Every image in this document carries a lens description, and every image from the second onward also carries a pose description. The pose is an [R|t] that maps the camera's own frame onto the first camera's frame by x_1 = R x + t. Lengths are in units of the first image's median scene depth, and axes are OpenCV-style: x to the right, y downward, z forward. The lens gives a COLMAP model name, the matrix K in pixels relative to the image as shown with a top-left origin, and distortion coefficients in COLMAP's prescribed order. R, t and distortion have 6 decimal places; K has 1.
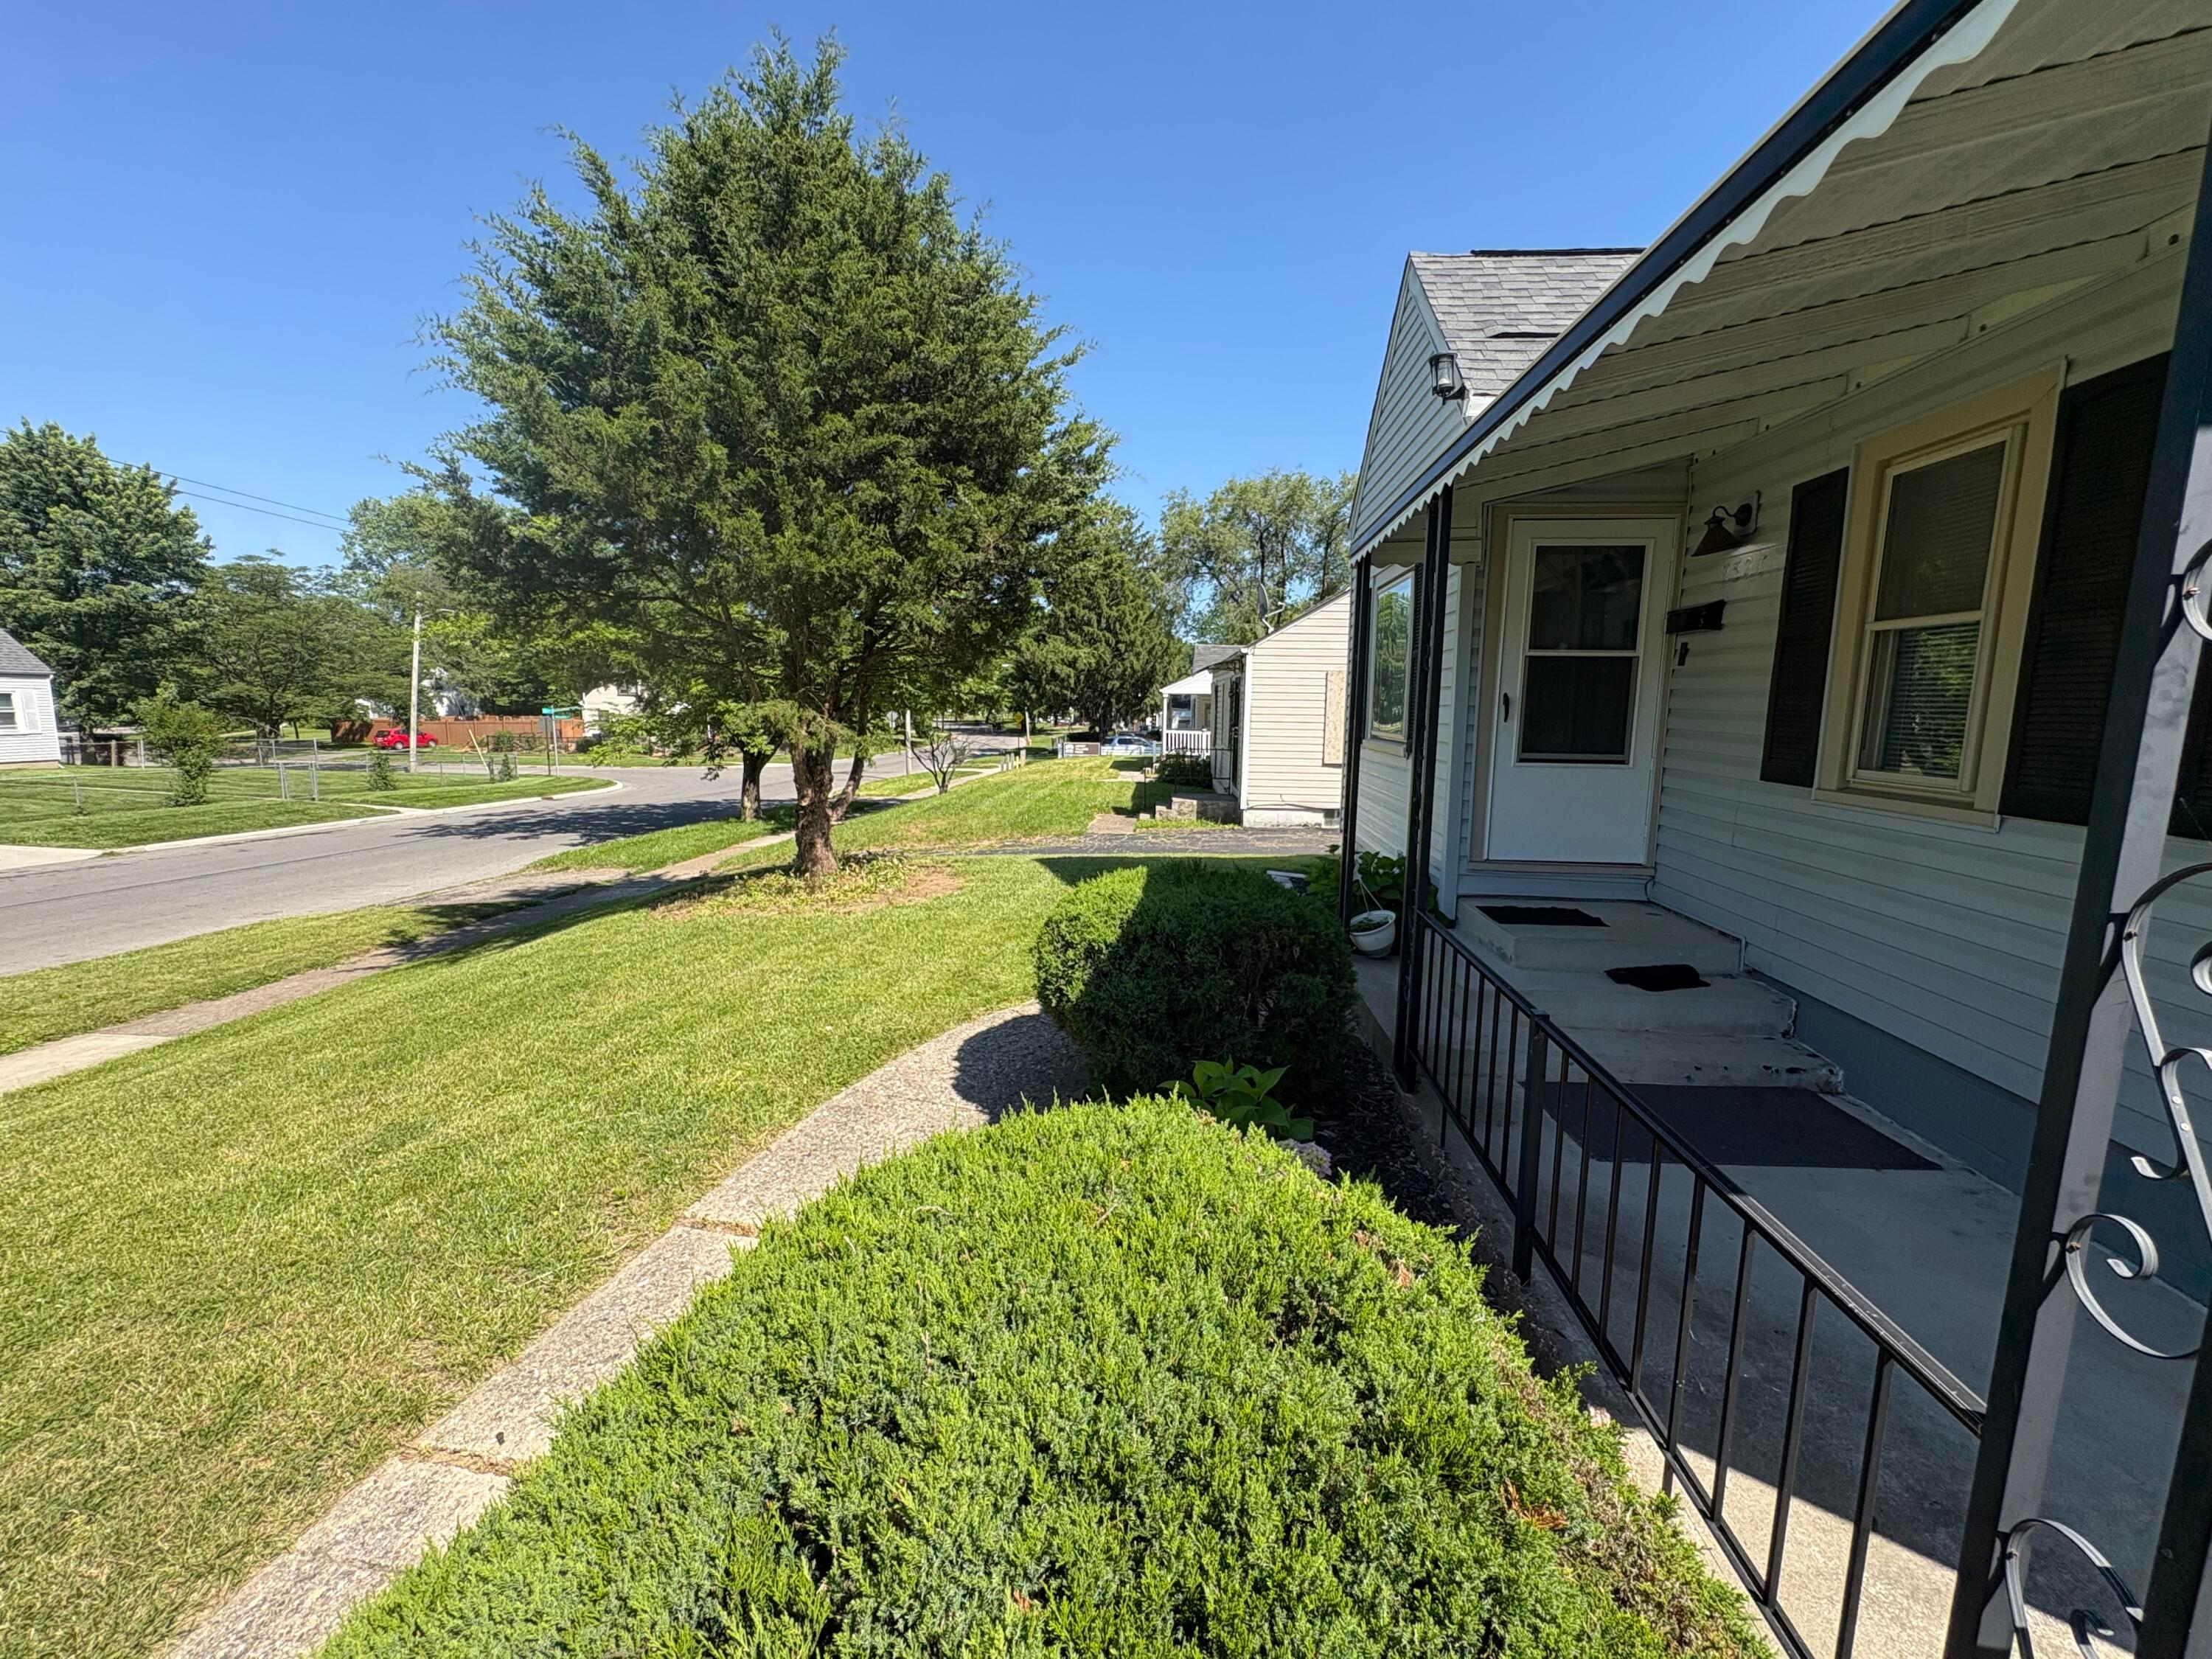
lens RADIAL K [[871.3, 0, 1106.0], [0, 871.3, 829.5], [0, 0, 1]] dist [0.001044, 0.000113]
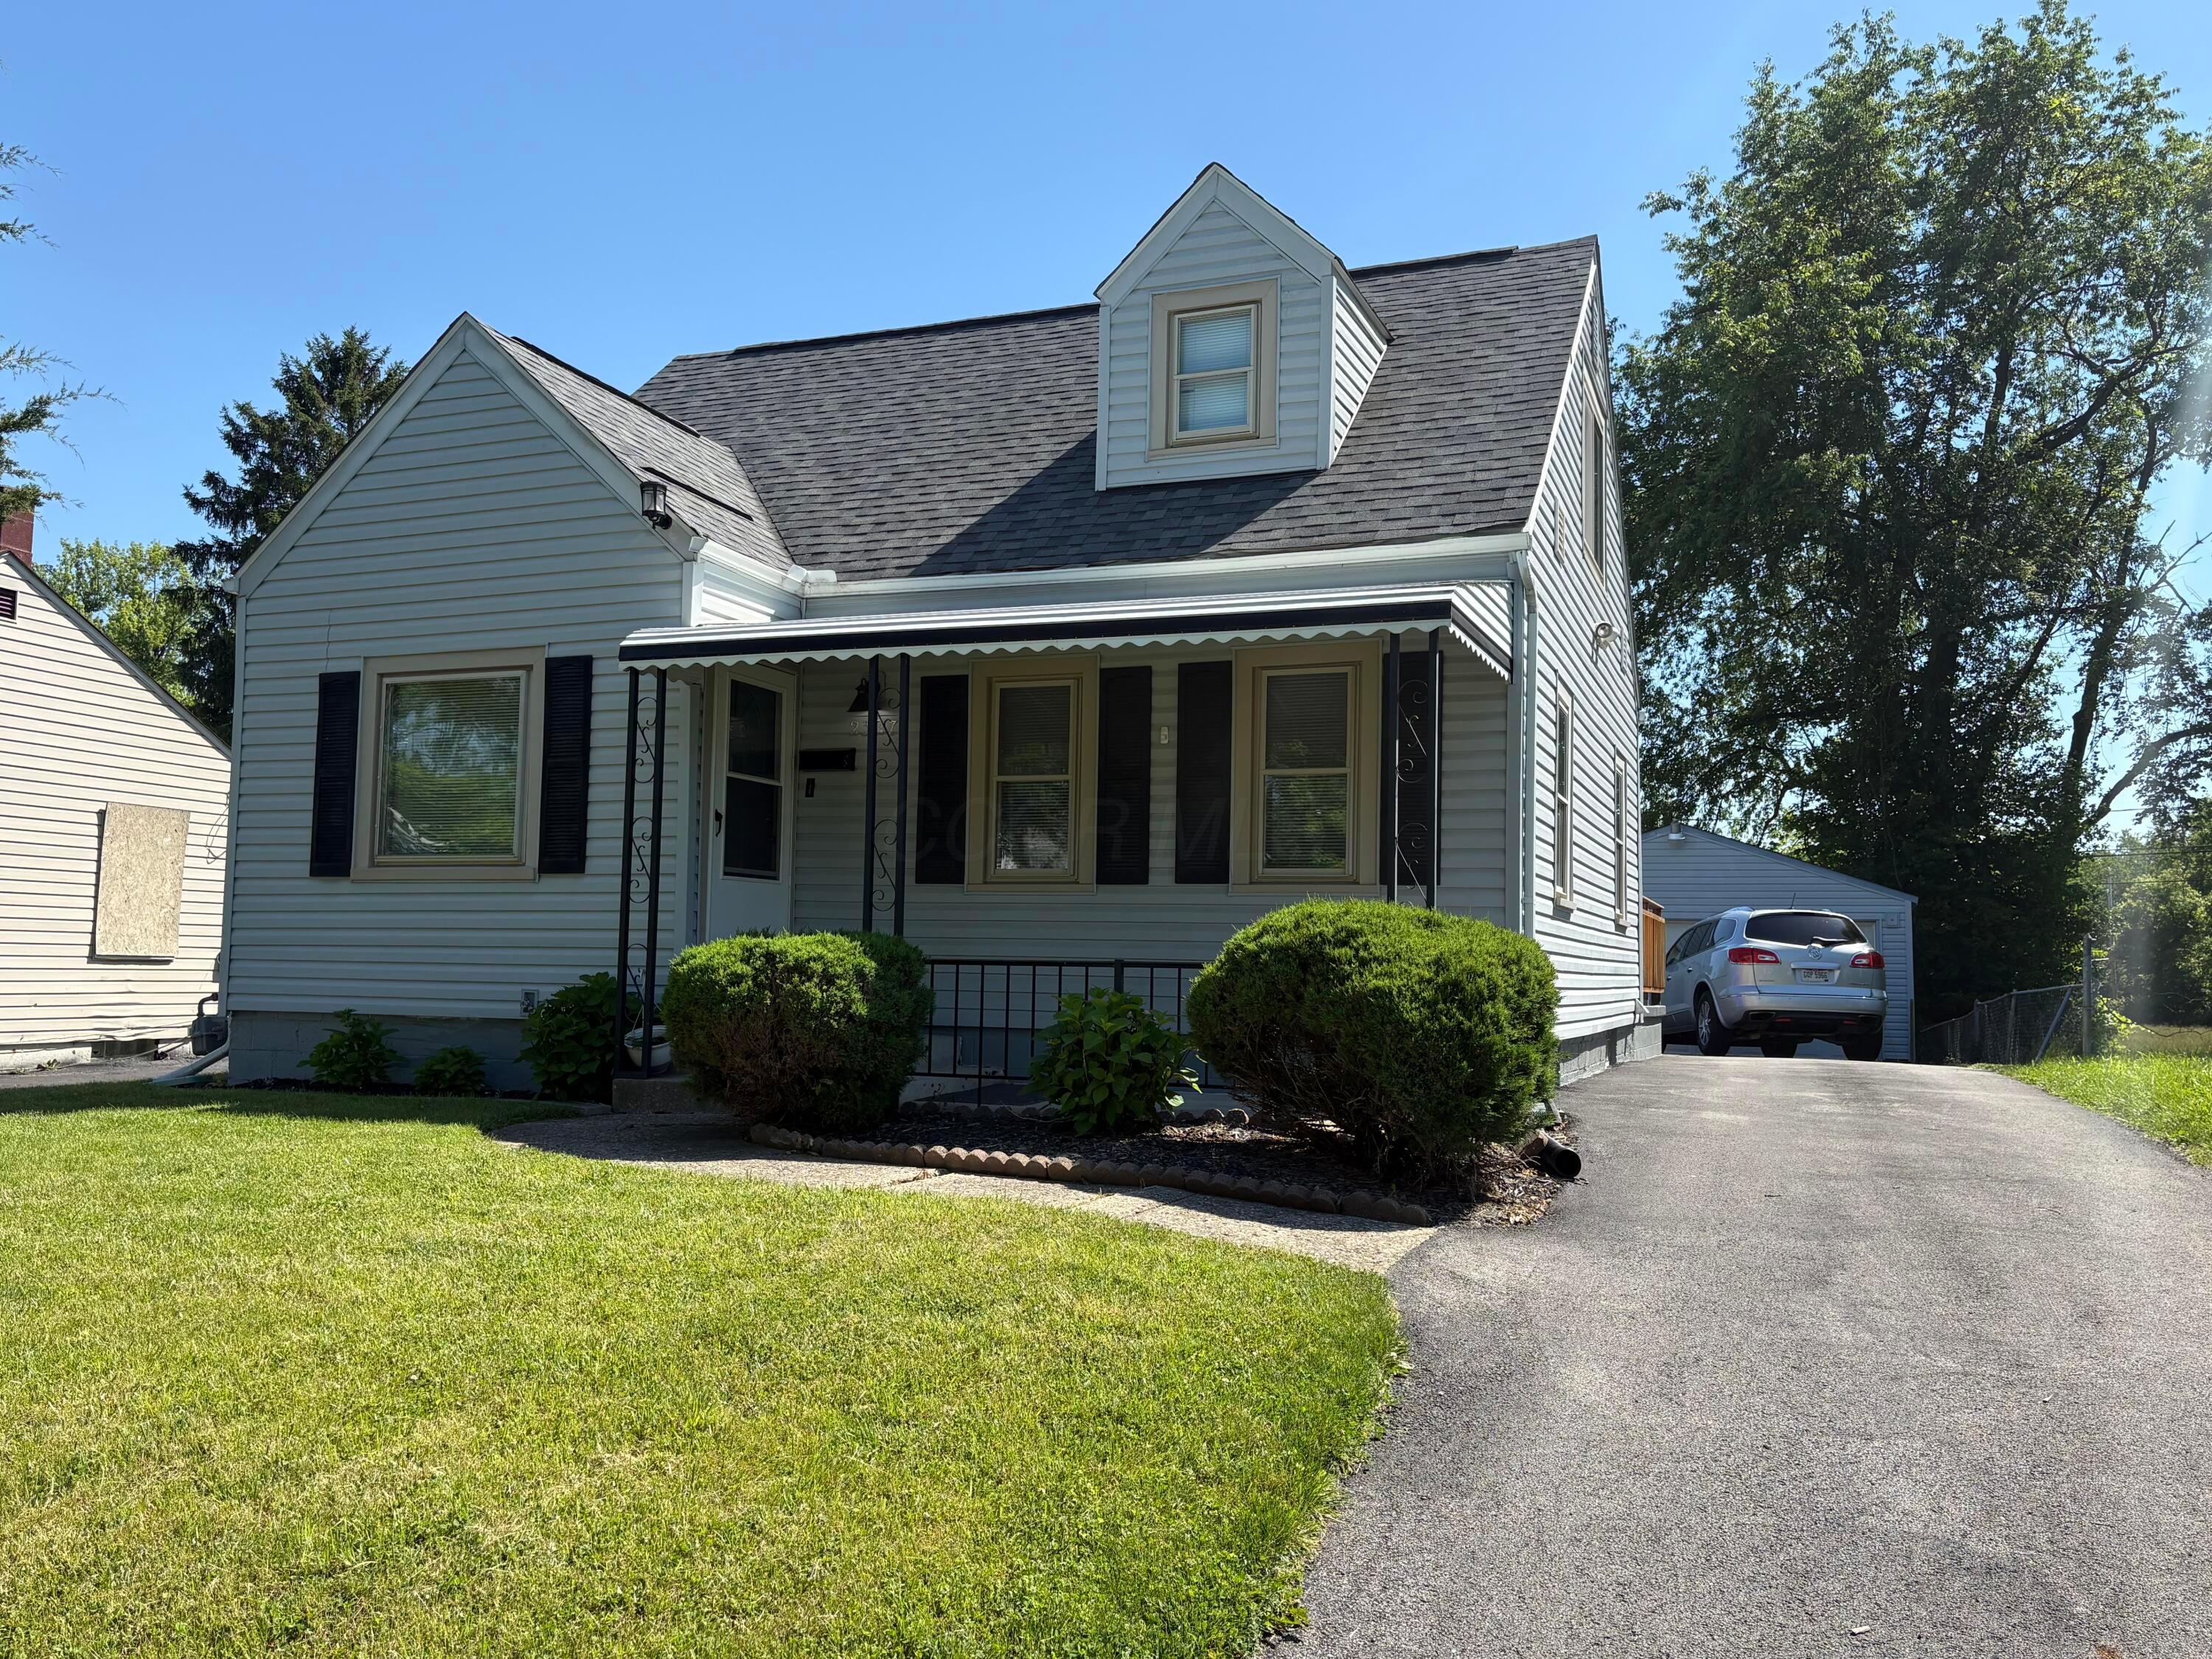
lens RADIAL K [[1749.0, 0, 1106.0], [0, 1749.0, 829.5], [0, 0, 1]] dist [0.033811, -0.009263]
pose [[0.271730, 0.073996, 0.959525, -1.523094], [0.121964, 0.986353, -0.110604, 0.169457], [-0.954614, 0.147082, 0.258996, 0.003478]]
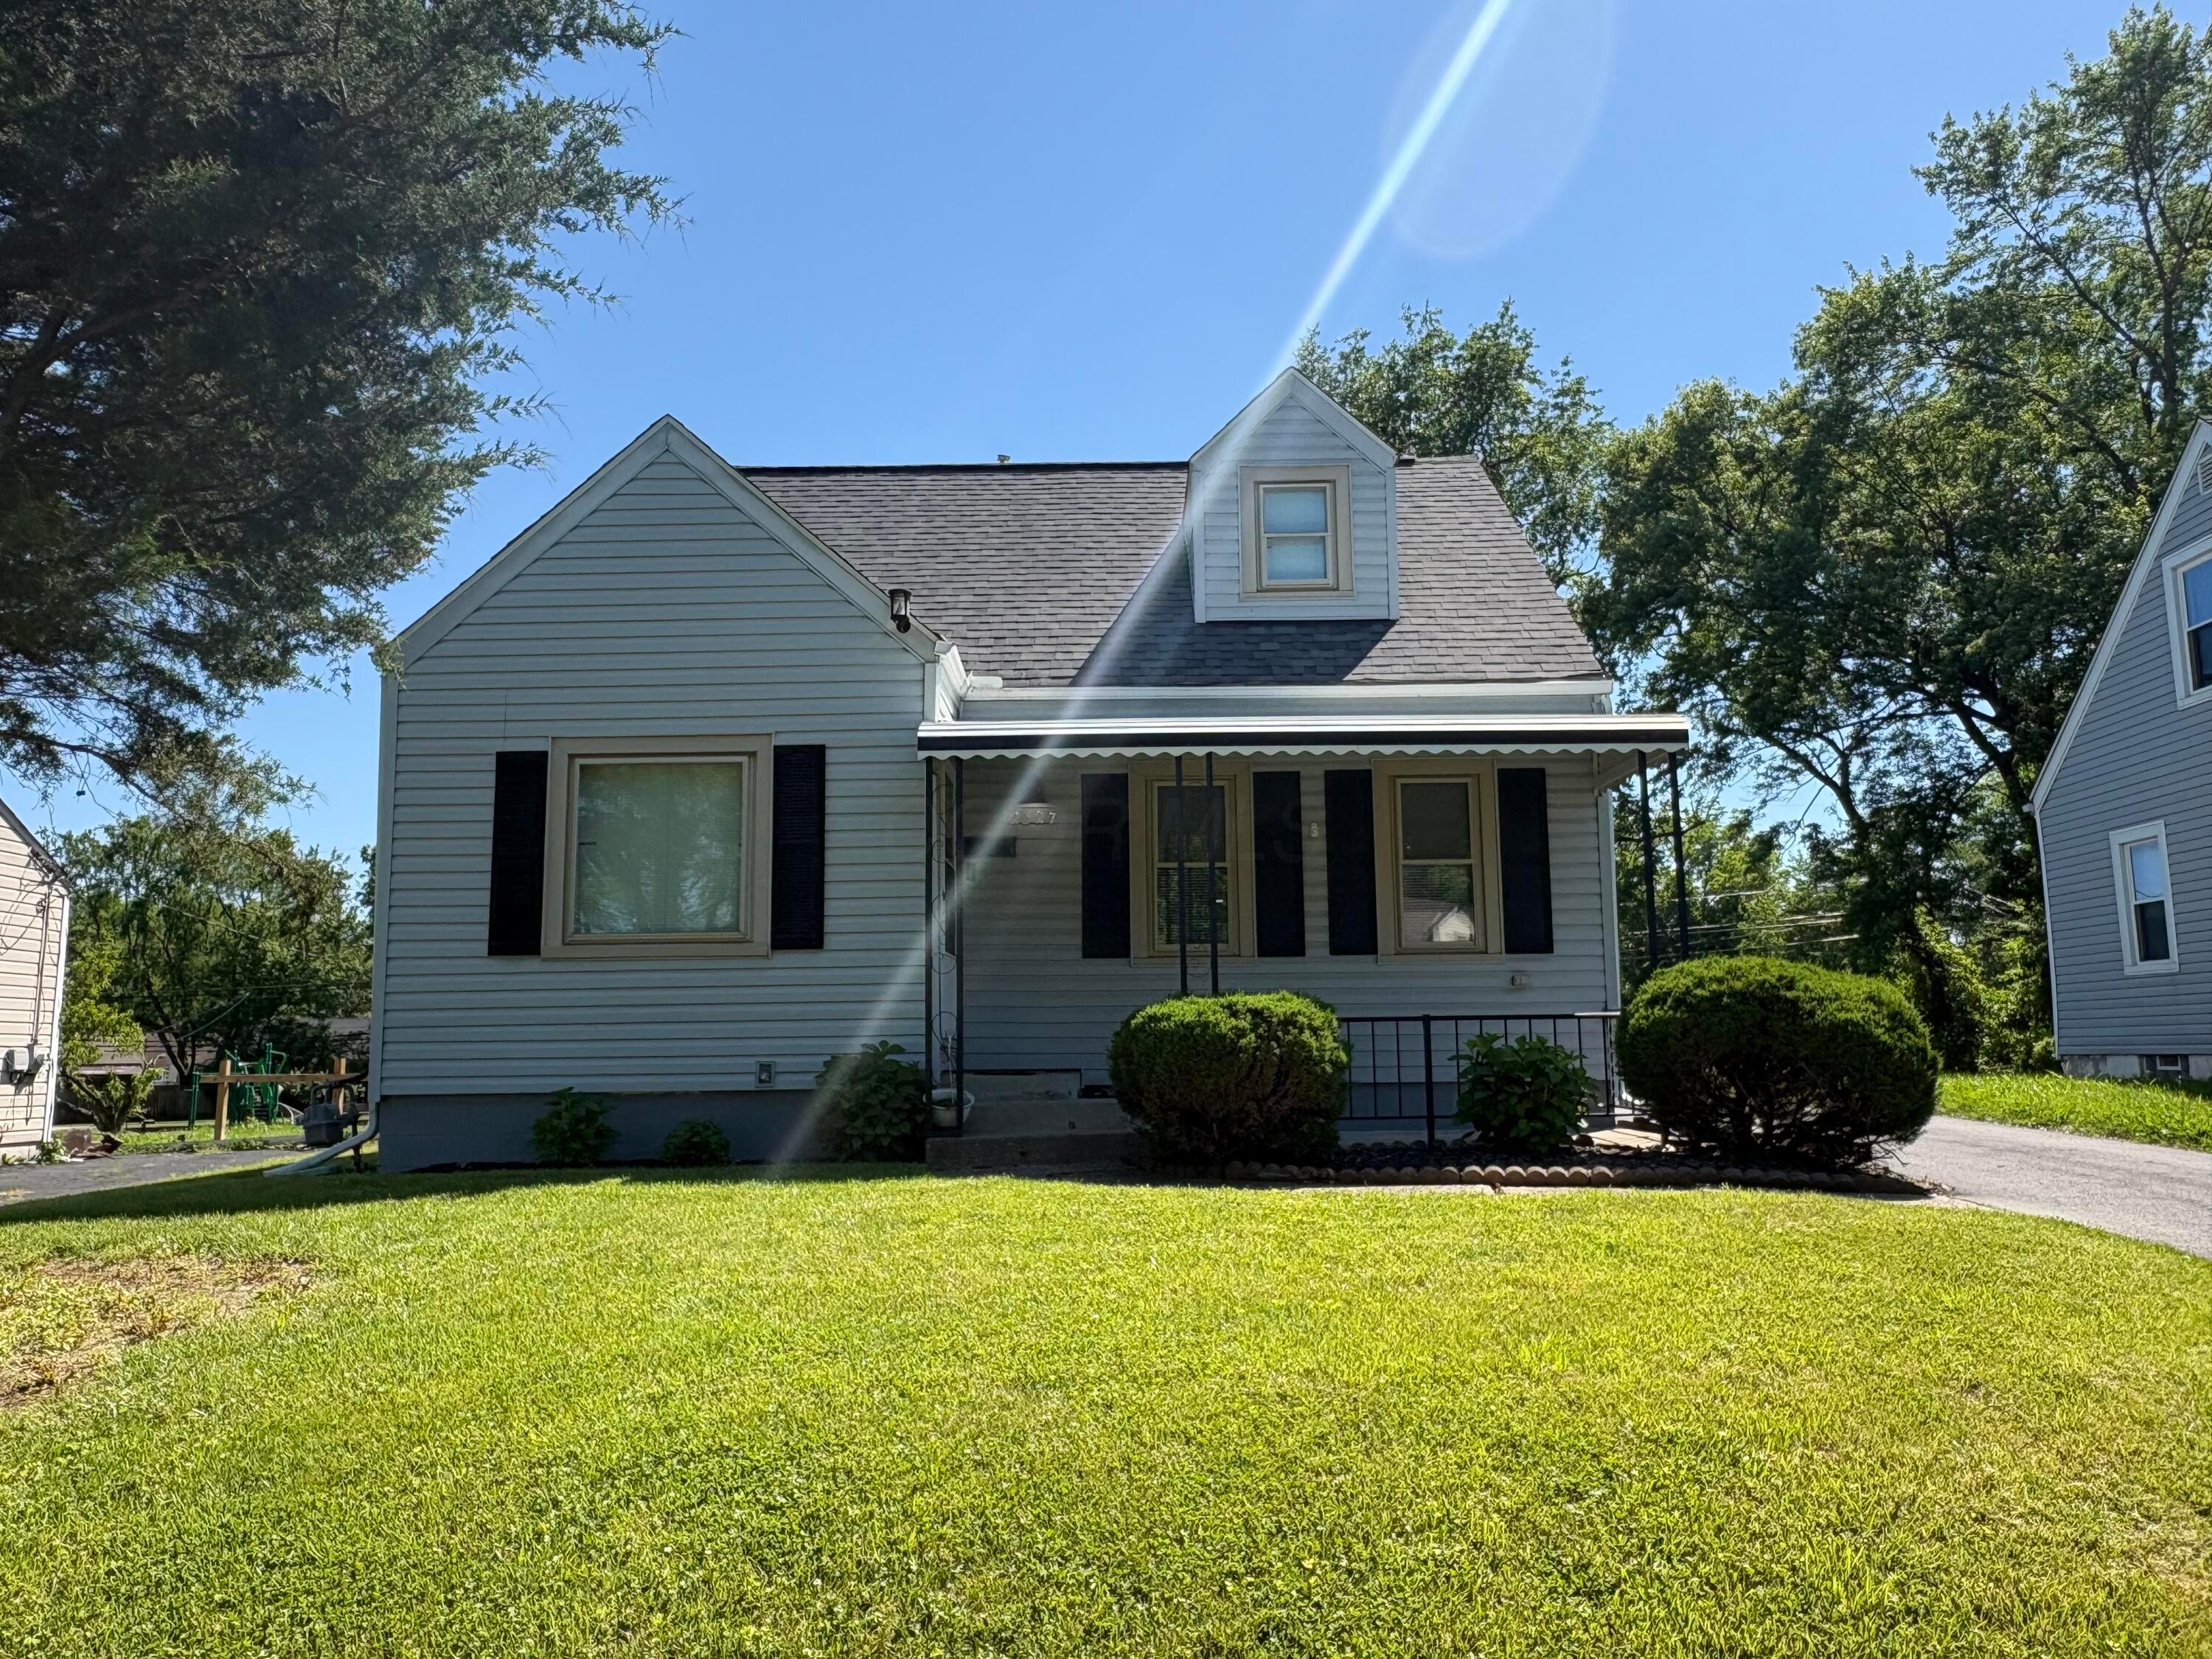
lens RADIAL K [[1547.8, 0, 1102.0], [0, 1547.8, 831.8], [0, 0, 1]] dist [0.002125, 0.000639]
pose [[-0.080240, 0.138247, 0.987142, -1.661805], [0.154289, 0.980122, -0.124722, 0.059612], [-0.984762, 0.142297, -0.099975, 1.037520]]
